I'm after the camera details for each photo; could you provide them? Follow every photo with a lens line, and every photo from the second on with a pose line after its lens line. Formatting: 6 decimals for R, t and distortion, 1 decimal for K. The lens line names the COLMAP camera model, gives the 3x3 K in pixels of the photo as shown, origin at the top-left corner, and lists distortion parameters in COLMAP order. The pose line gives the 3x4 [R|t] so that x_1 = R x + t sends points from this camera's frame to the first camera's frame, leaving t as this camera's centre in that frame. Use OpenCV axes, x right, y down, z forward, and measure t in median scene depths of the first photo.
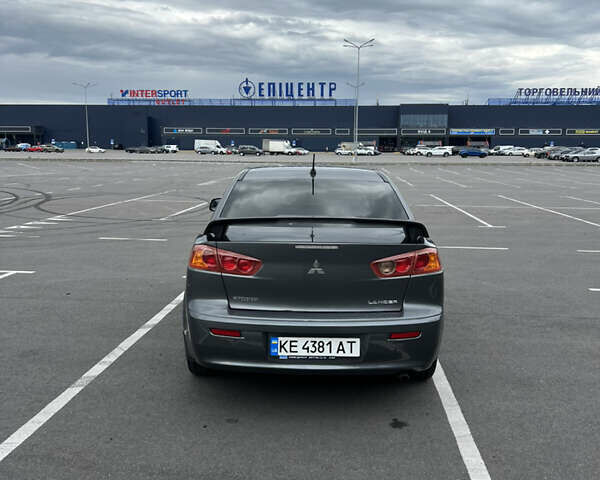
lens RADIAL K [[603.0, 0, 300.4], [0, 603.0, 257.9], [0, 0, 1]] dist [0.098819, -0.193595]
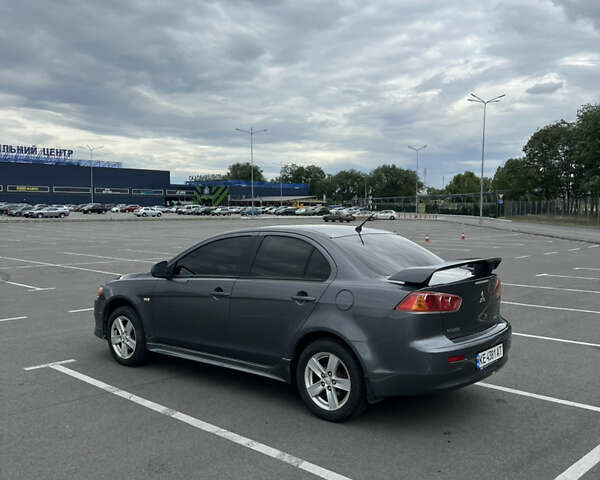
lens RADIAL K [[621.8, 0, 300.0], [0, 621.8, 240.0], [0, 0, 1]] dist [0.013704, 0.022751]
pose [[0.619354, -0.045898, 0.783769, -0.215589], [0.139721, 0.988798, -0.052506, -0.015460], [-0.772579, 0.142028, 0.618829, 0.069341]]
